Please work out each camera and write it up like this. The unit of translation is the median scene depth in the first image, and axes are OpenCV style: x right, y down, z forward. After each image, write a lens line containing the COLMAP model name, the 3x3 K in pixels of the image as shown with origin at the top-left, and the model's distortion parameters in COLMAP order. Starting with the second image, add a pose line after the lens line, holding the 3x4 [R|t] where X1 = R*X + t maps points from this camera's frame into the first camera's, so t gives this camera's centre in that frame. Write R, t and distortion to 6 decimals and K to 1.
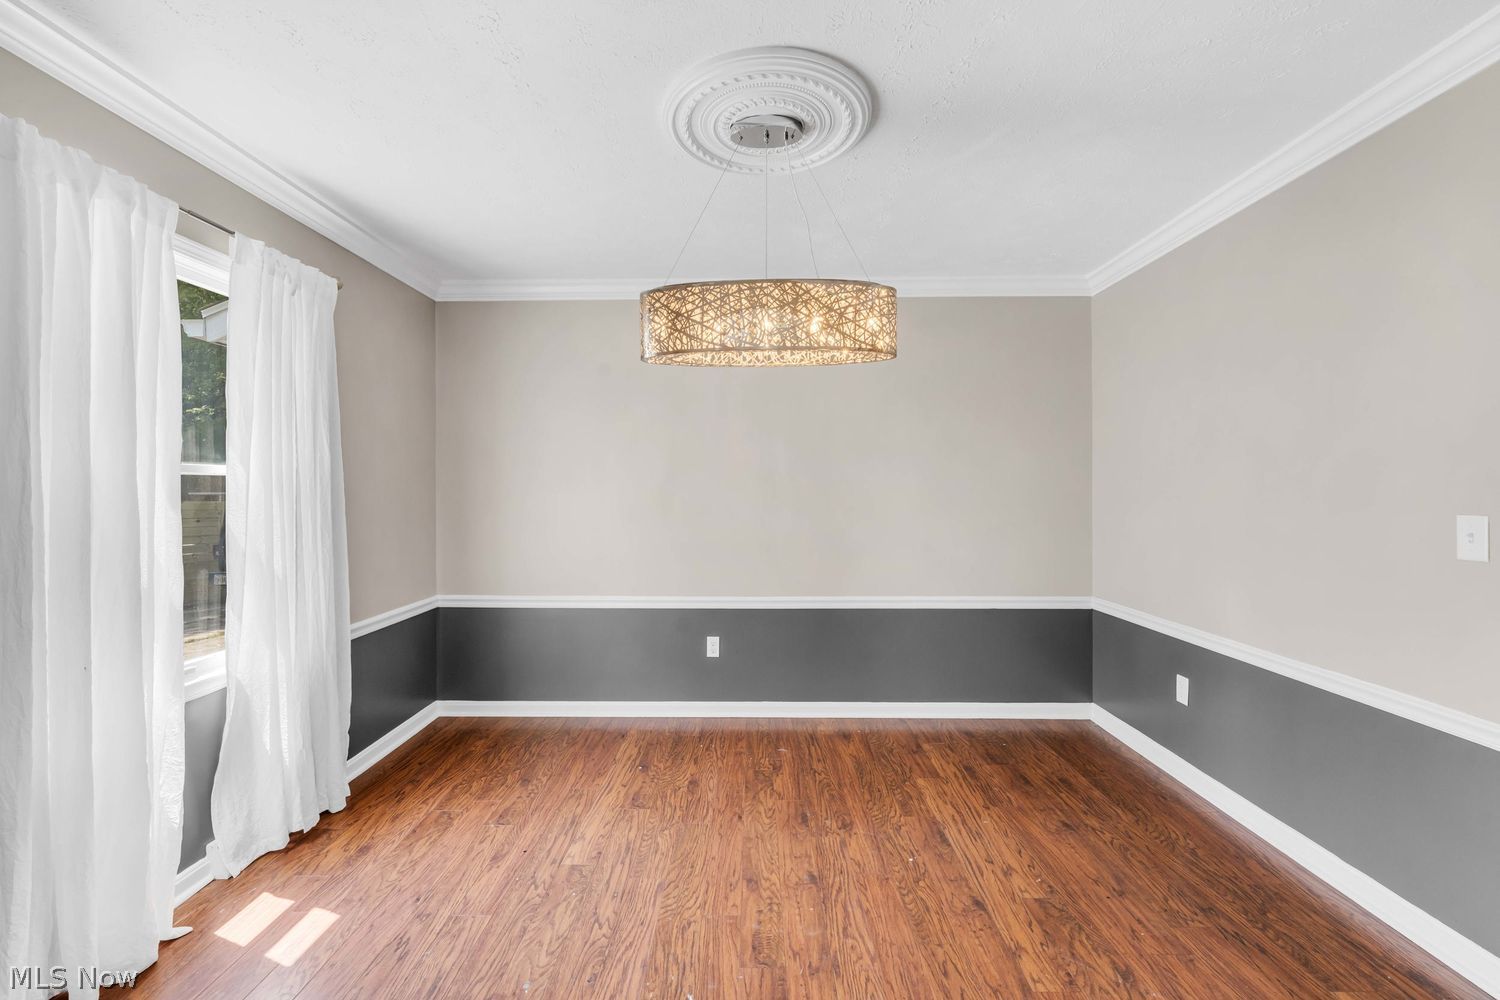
lens RADIAL K [[638.8, 0, 750.1], [0, 638.8, 486.9], [0, 0, 1]] dist [-0.001331, -0.000201]
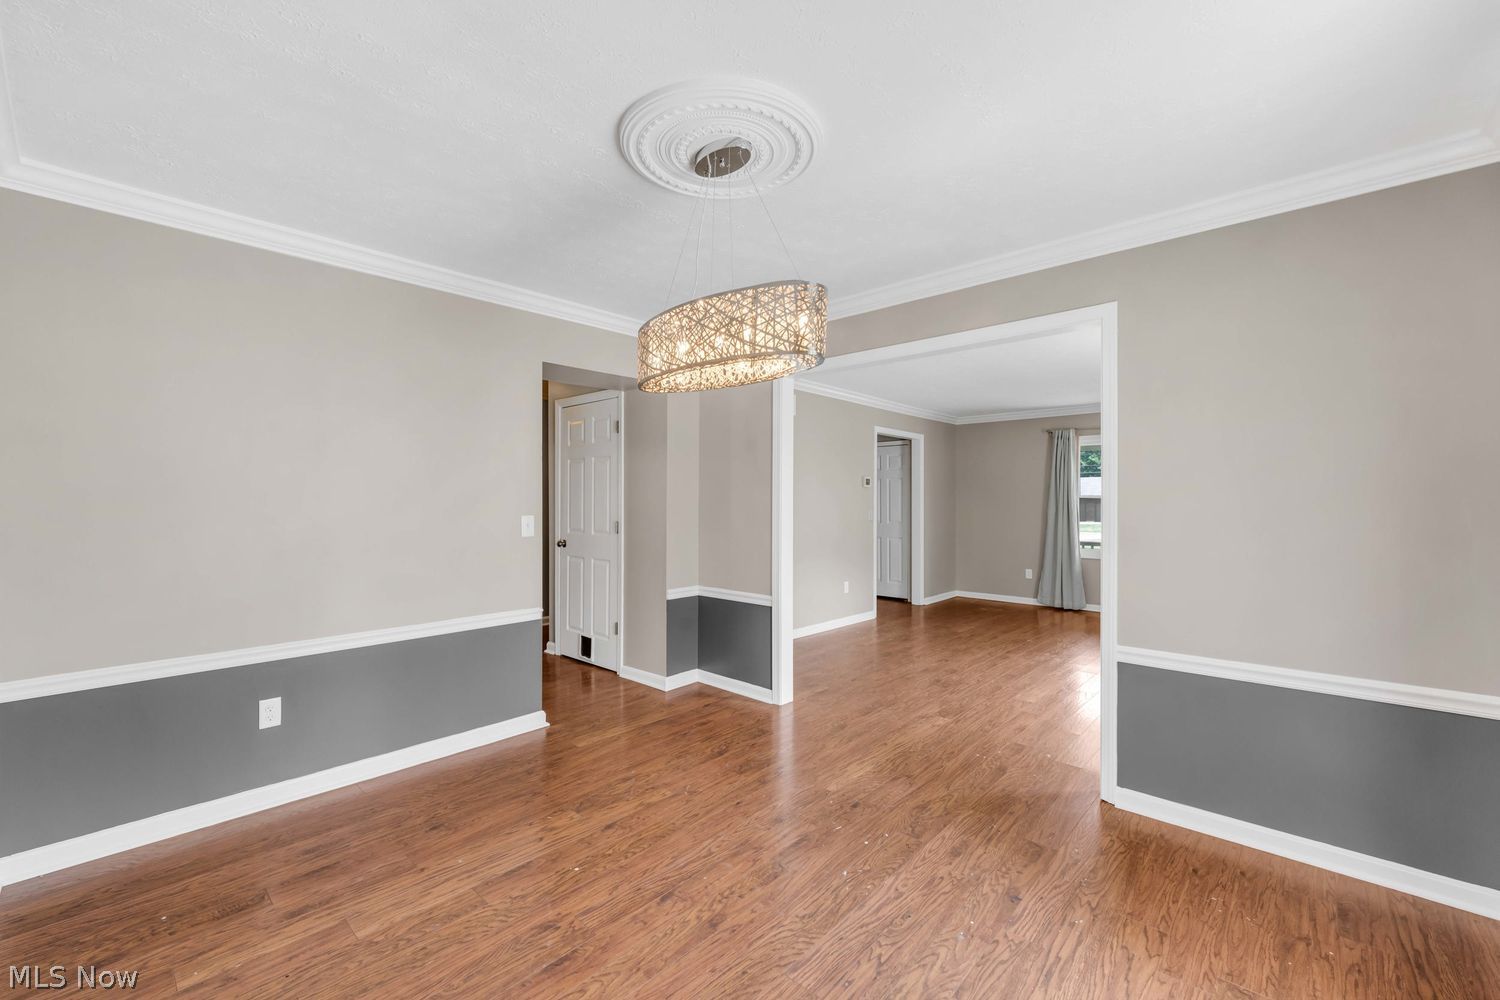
lens RADIAL K [[618.8, 0, 750.0], [0, 618.8, 500.0], [0, 0, 1]] dist [-0.001463, -0.000180]
pose [[-0.742793, 0.003447, 0.669512, -0.607621], [0.000003, 0.999987, -0.005146, 0.008344], [-0.669521, -0.003820, -0.742784, 1.552442]]
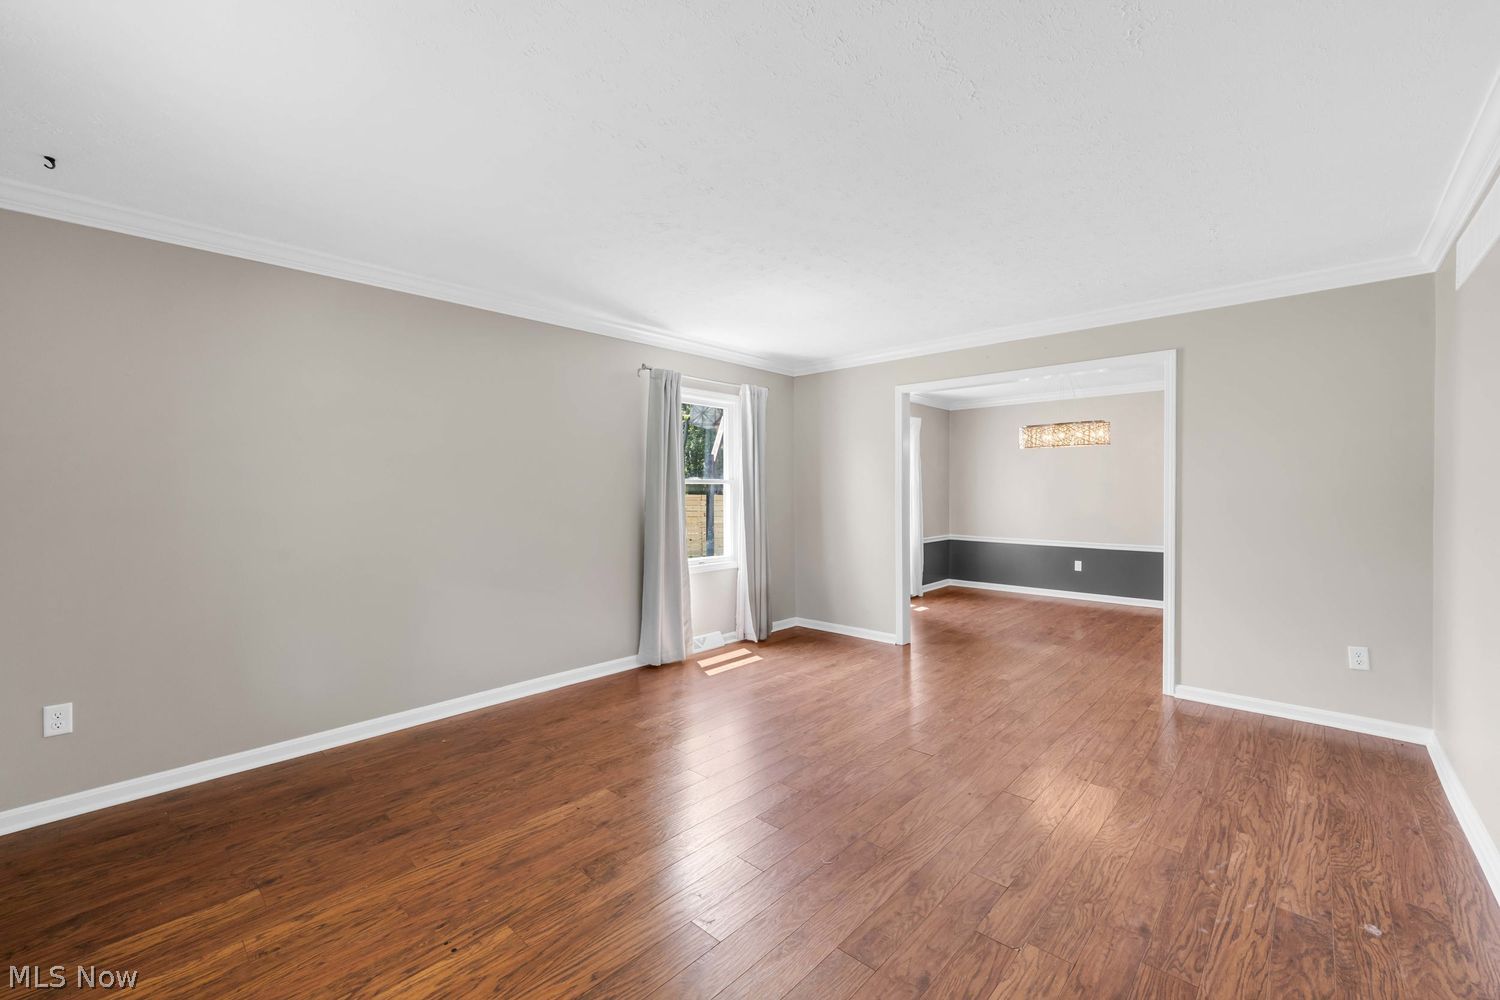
lens RADIAL K [[609.6, 0, 748.4], [0, 609.6, 494.4], [0, 0, 1]] dist [0.001742, 0.000022]
pose [[0.736228, 0.002922, -0.676727, 0.830488], [0.001981, 0.999977, 0.006473, 0.008860], [0.676730, -0.006106, 0.736206, -1.980858]]
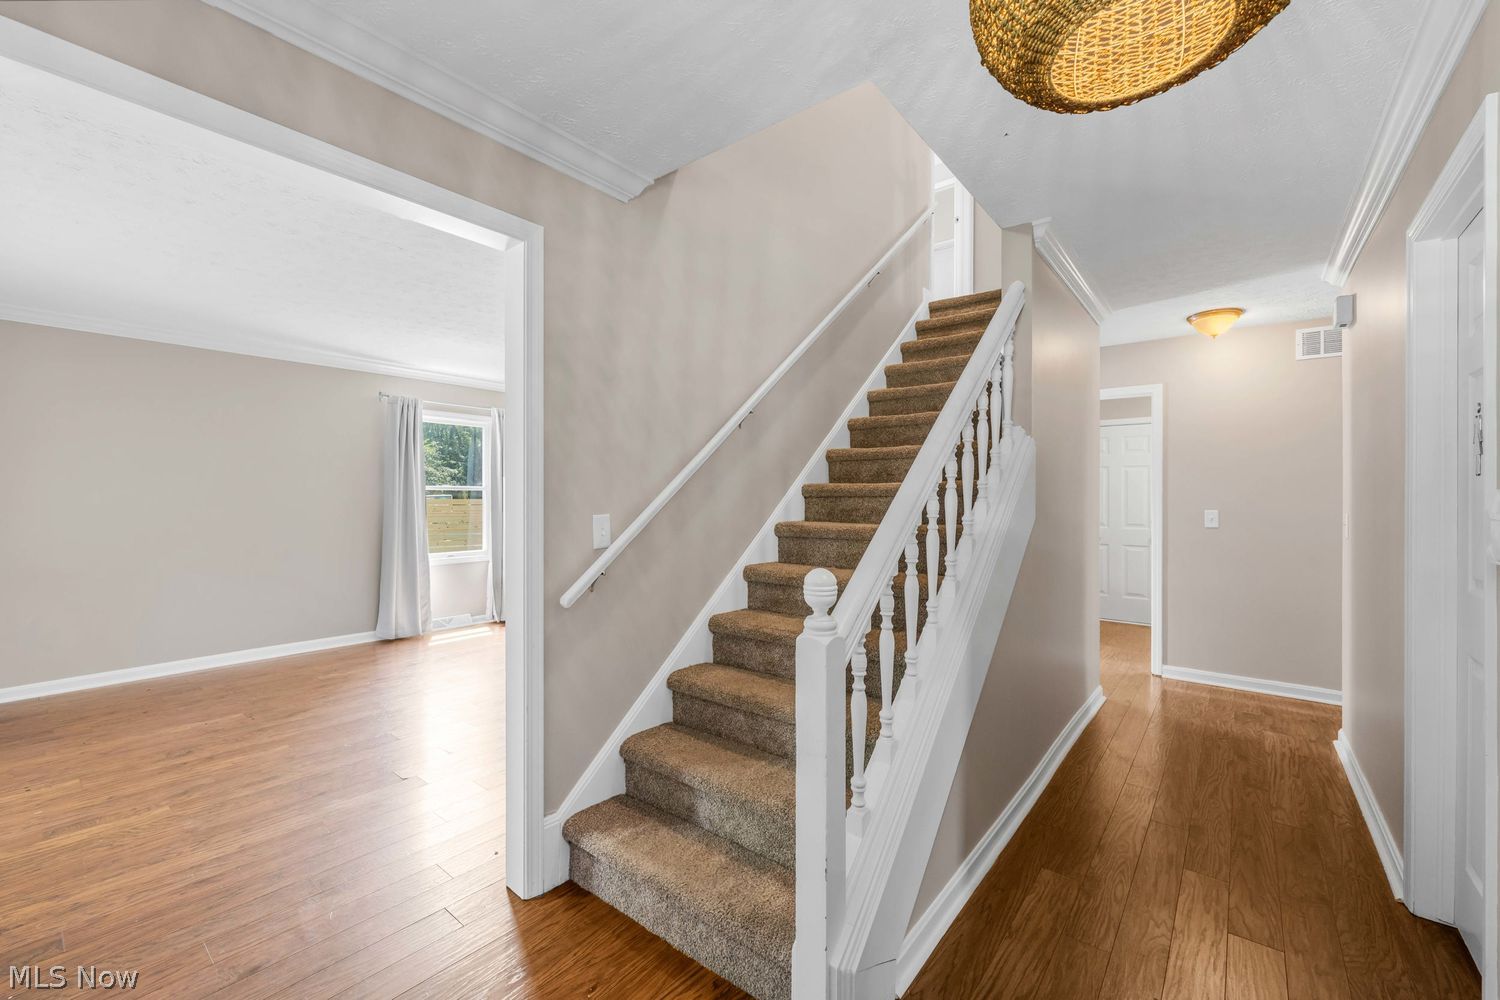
lens RADIAL K [[609.6, 0, 748.4], [0, 609.6, 494.4], [0, 0, 1]] dist [0.001742, 0.000022]
pose [[0.779766, -0.000938, -0.626070, 1.884135], [-0.003111, 0.999981, -0.005374, 0.013631], [0.626063, 0.006138, 0.779748, -1.721981]]
